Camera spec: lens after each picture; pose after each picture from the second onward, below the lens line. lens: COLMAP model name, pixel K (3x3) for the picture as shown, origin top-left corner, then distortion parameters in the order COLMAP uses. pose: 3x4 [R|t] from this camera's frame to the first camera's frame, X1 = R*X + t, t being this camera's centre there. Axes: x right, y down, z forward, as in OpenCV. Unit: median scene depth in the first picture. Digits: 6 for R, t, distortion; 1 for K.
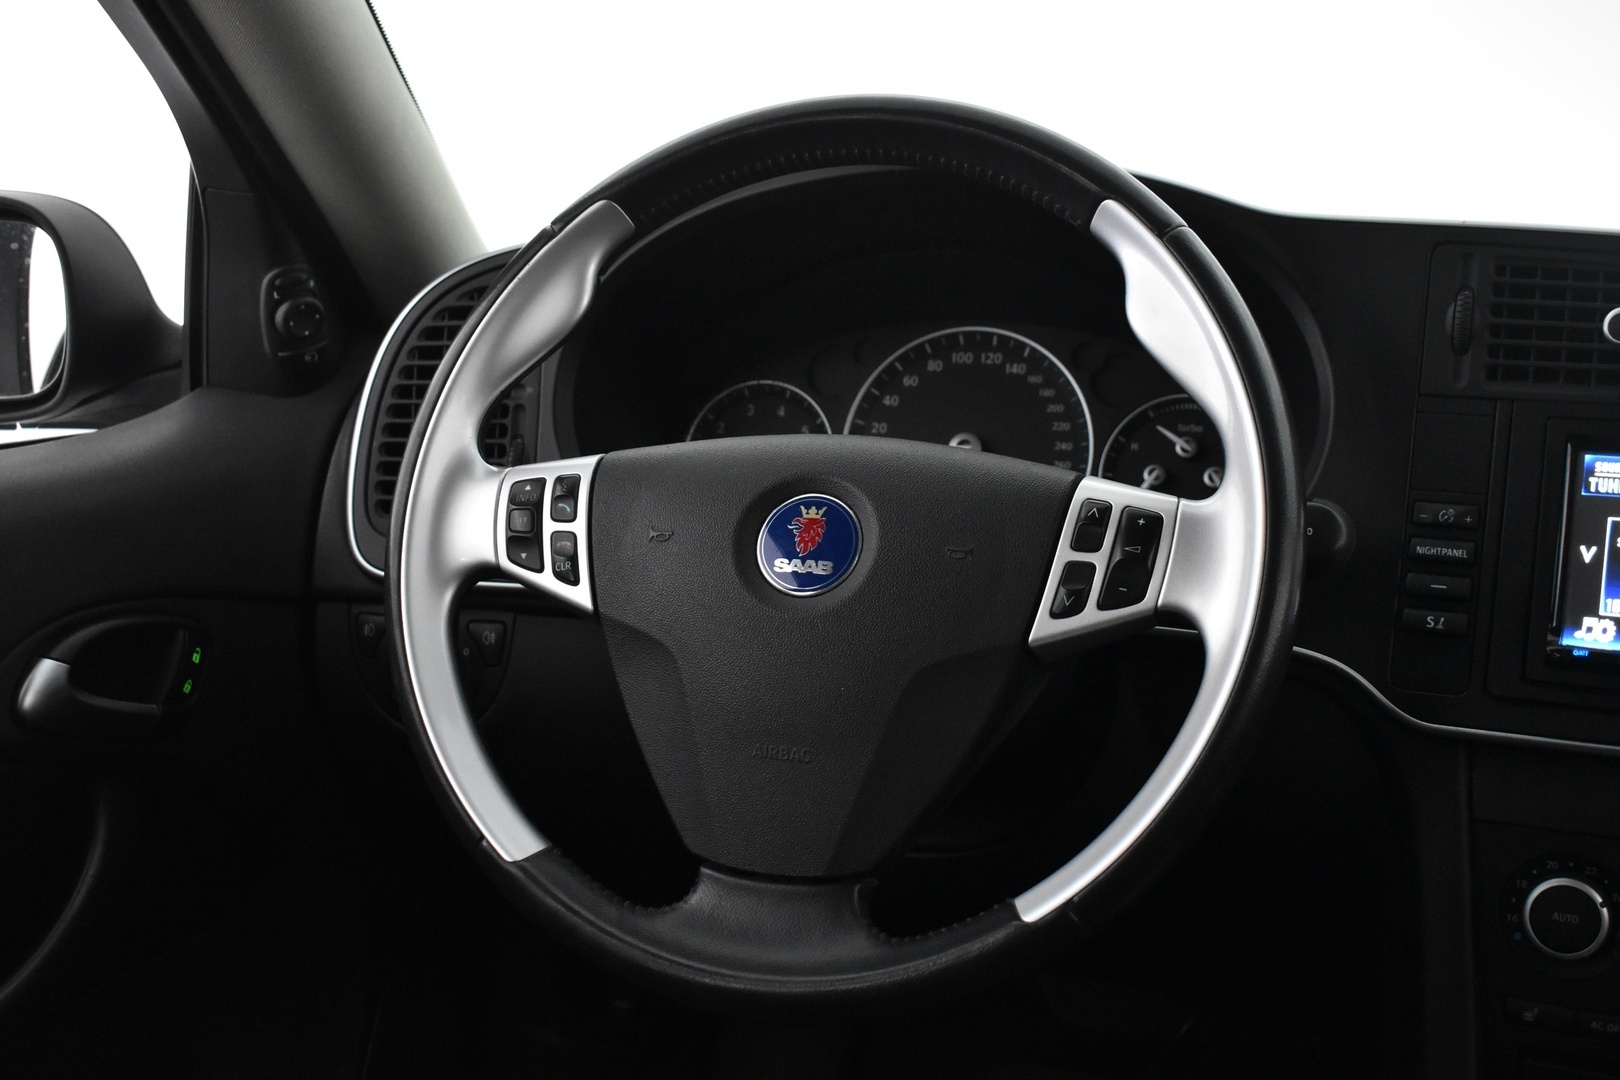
lens RADIAL K [[1897.6, 0, 810.0], [0, 1897.6, 540.0], [0, 0, 1]] dist [-0.090804, 0.064074]
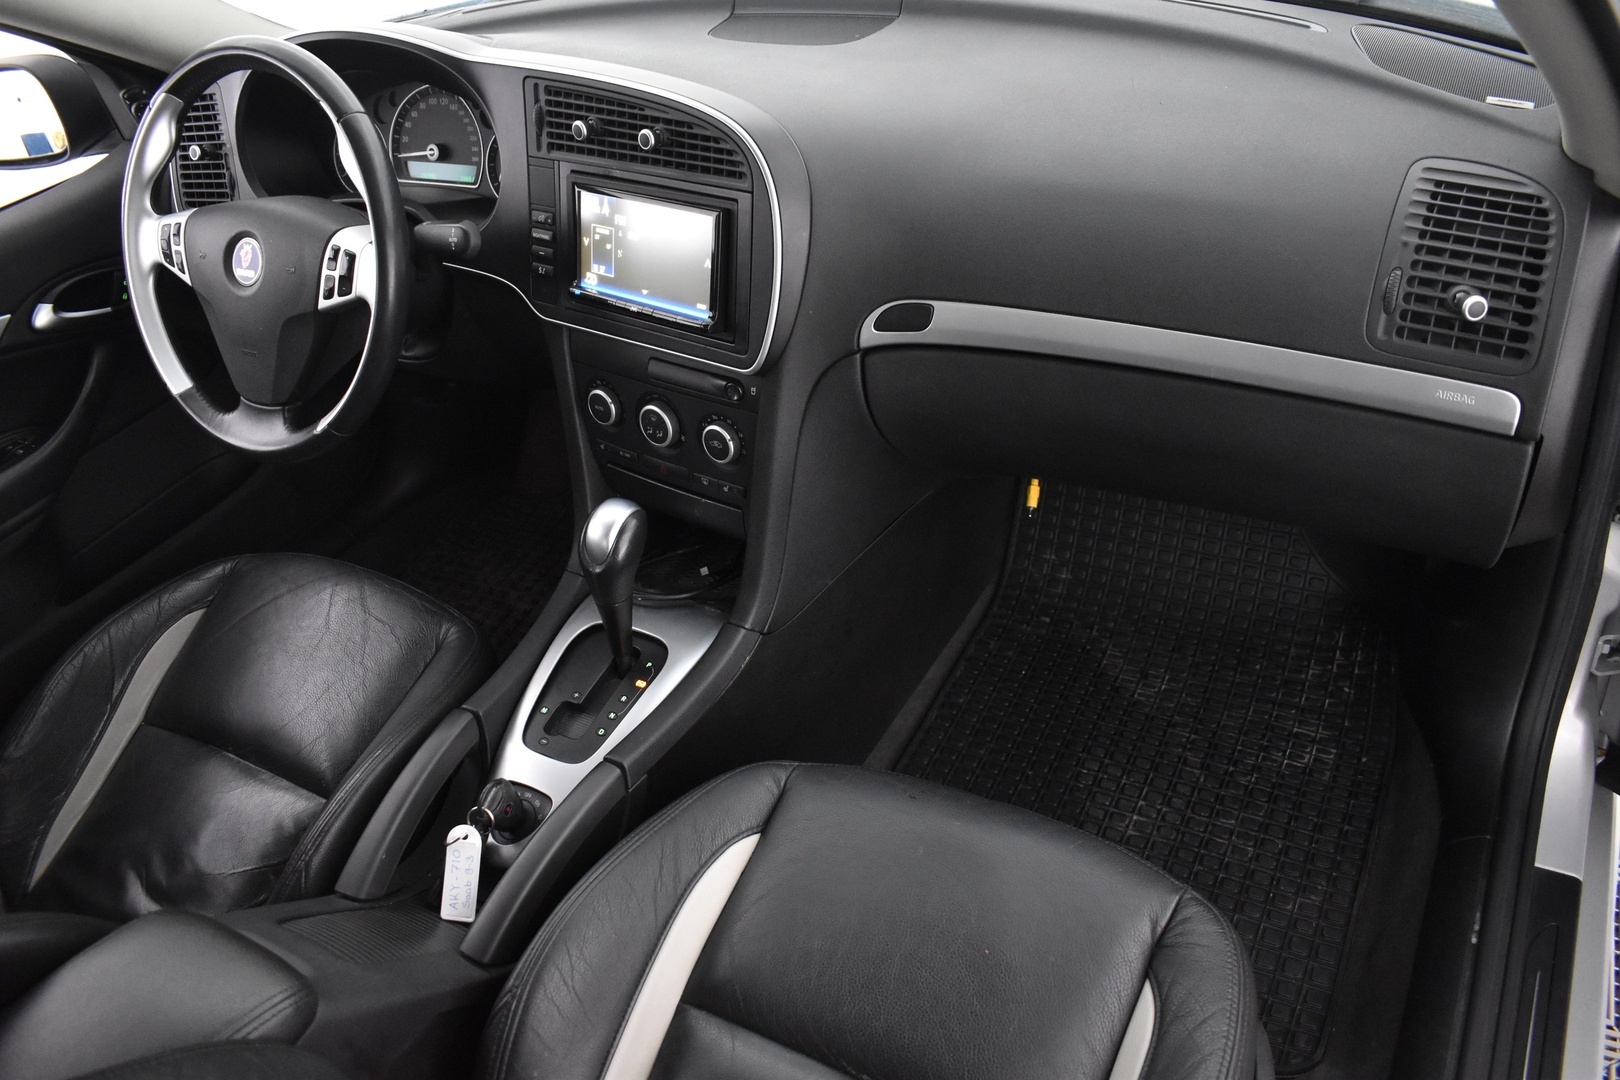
lens RADIAL K [[1266.6, 0, 807.9], [0, 1266.6, 519.6], [0, 0, 1]] dist [-0.091355, 0.003301]
pose [[0.976129, 0.010009, -0.216961, 0.923523], [0.085751, 0.900024, 0.427321, -0.277564], [0.199547, -0.435725, 0.877681, -0.289217]]
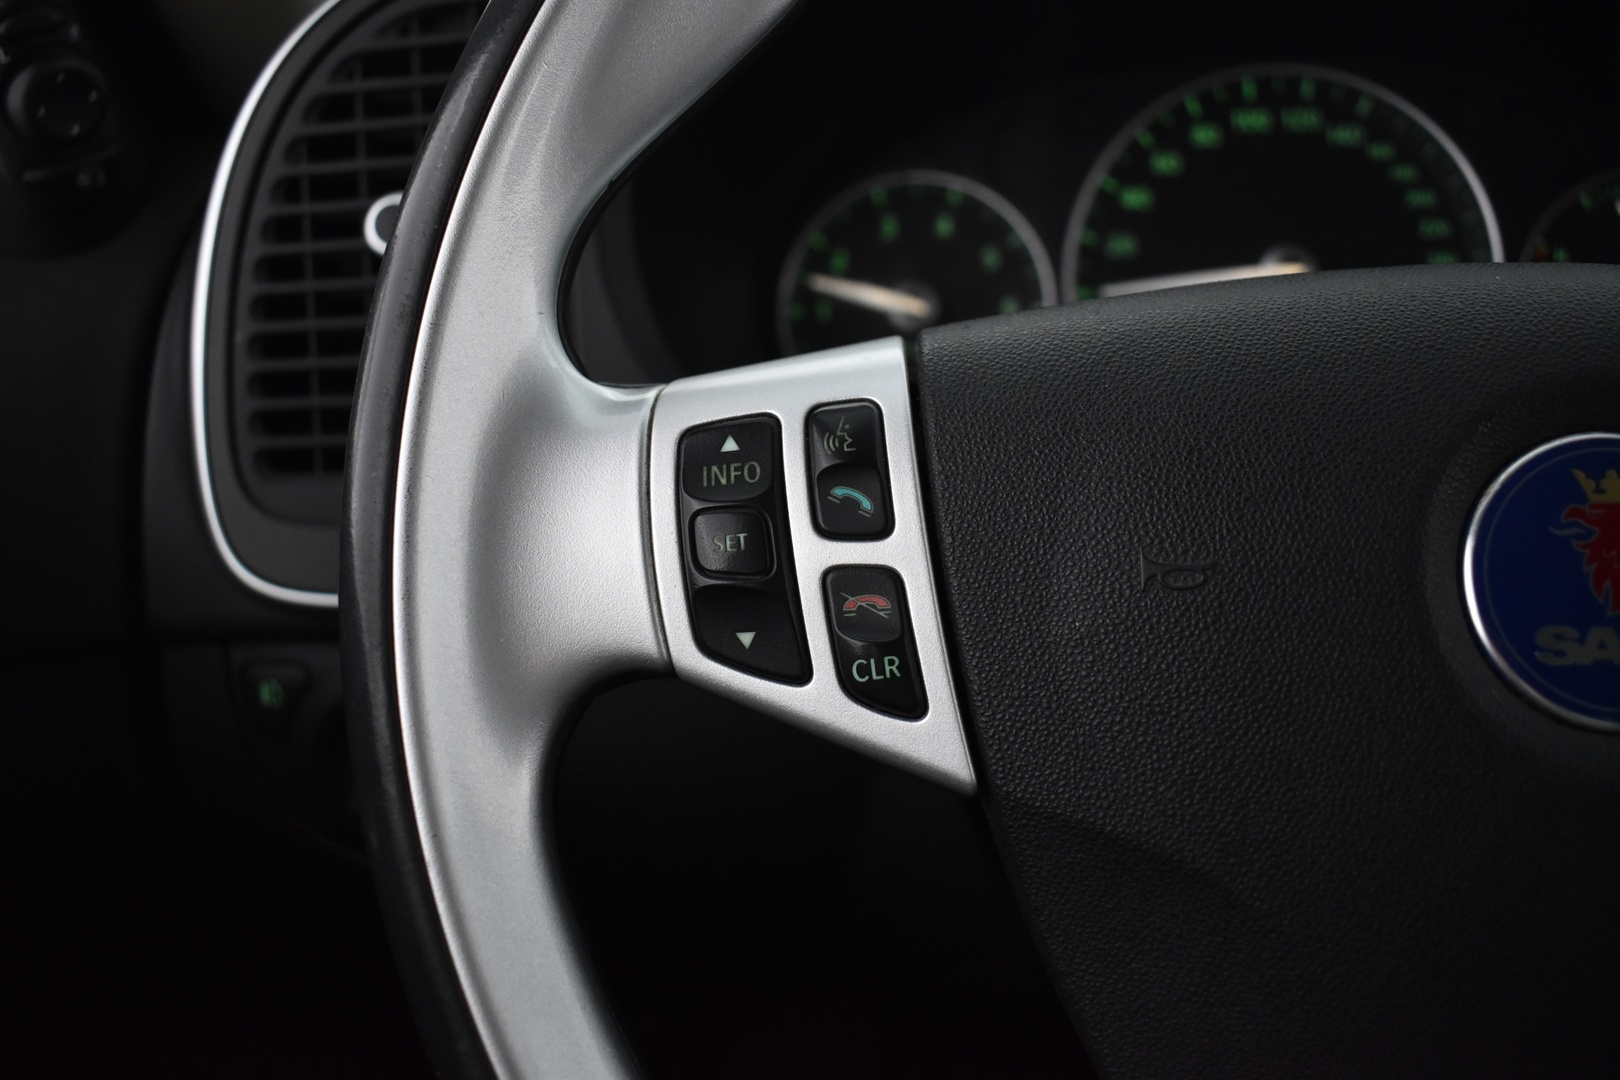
lens RADIAL K [[1415.7, 0, 810.0], [0, 1415.7, 540.0], [0, 0, 1]] dist [-0.119449, 0.063676]
pose [[0.979472, -0.096542, 0.176959, -0.183692], [0.071132, 0.986915, 0.144701, -0.048325], [-0.188613, -0.129143, 0.973523, 0.729758]]
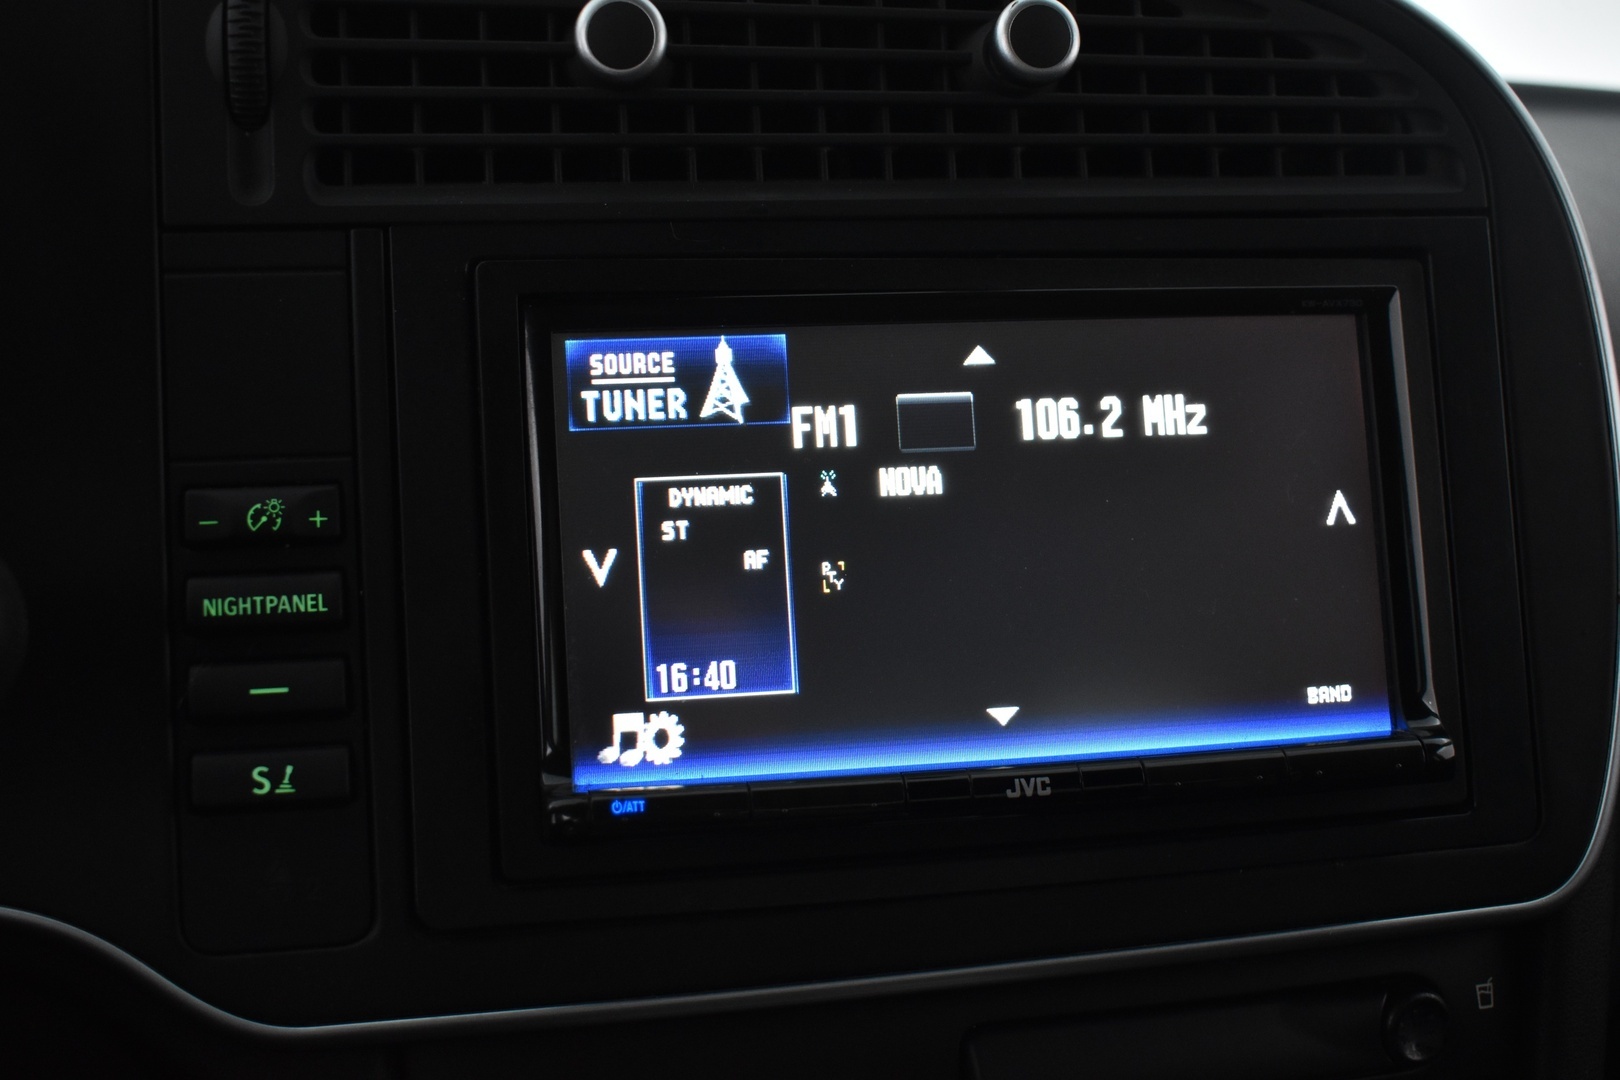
lens RADIAL K [[1806.3, 0, 807.7], [0, 1806.3, 495.5], [0, 0, 1]] dist [-0.081524, 0.006962]
pose [[0.787763, -0.123252, 0.603522, 0.196308], [0.111024, 0.992141, 0.057700, -0.026784], [-0.605890, 0.021552, 0.795256, 0.616403]]
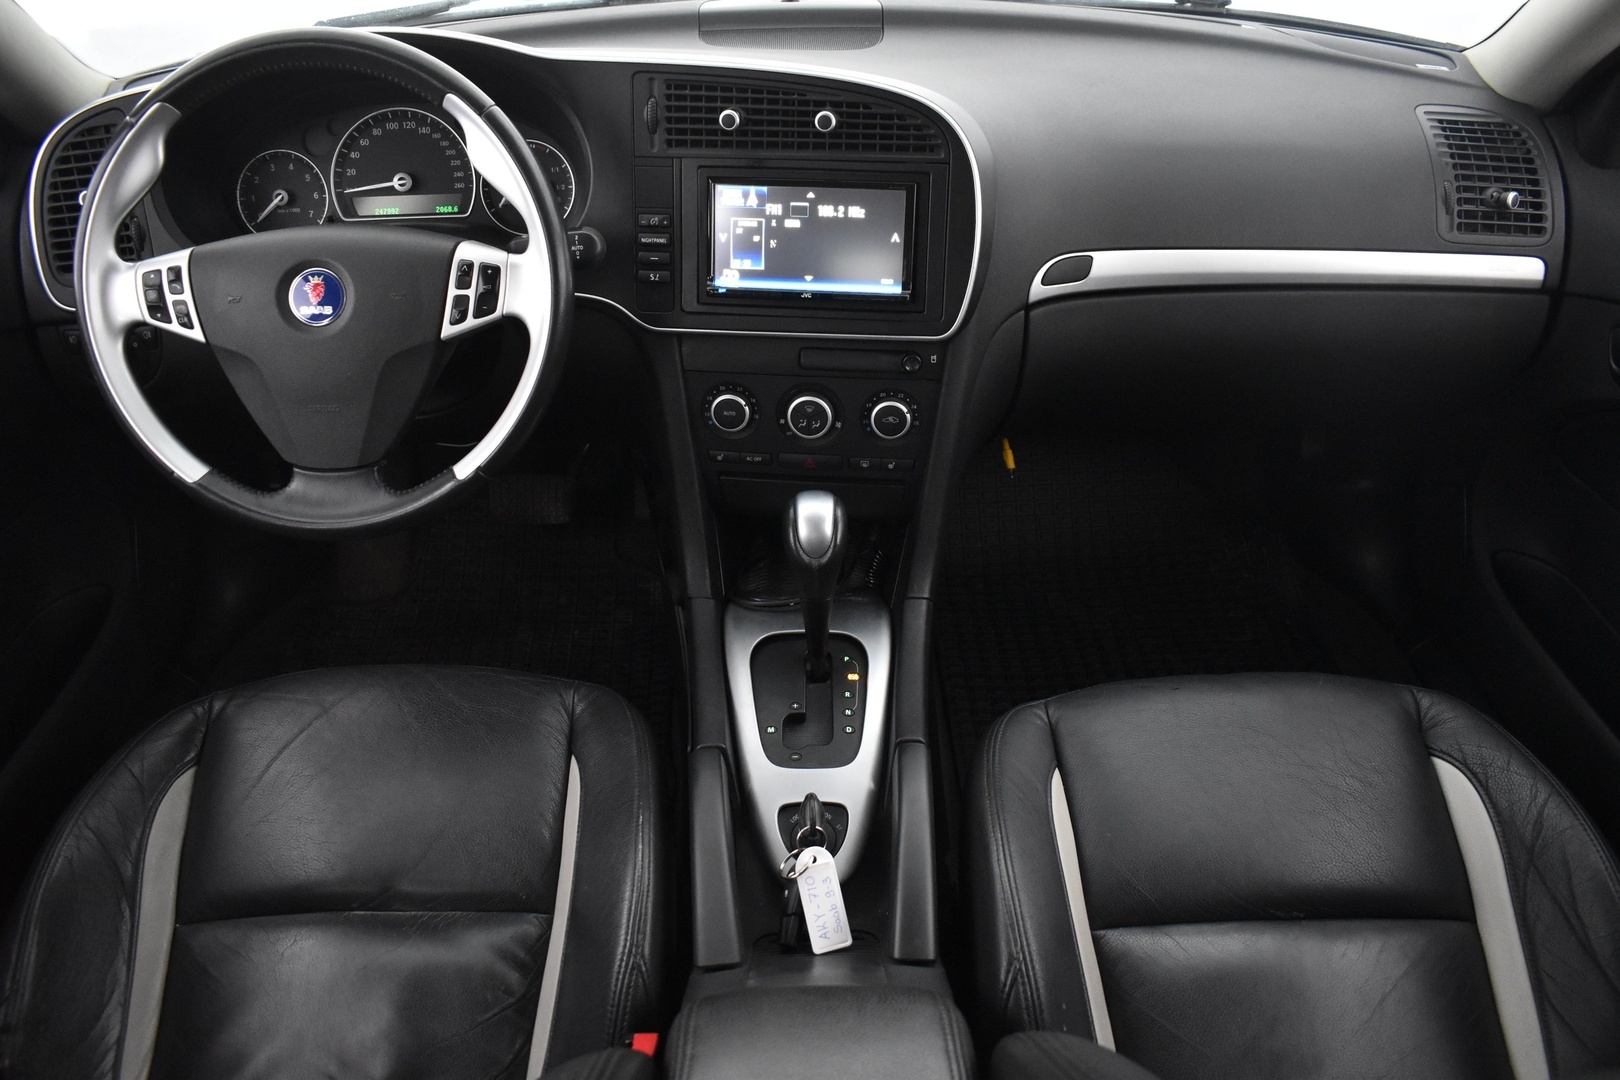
lens RADIAL K [[1266.6, 0, 807.9], [0, 1266.6, 519.6], [0, 0, 1]] dist [-0.091355, 0.003301]
pose [[0.941736, -0.190574, 0.277156, 0.068692], [0.072384, 0.919521, 0.386319, -0.220346], [-0.328473, -0.343748, 0.879740, -0.303493]]
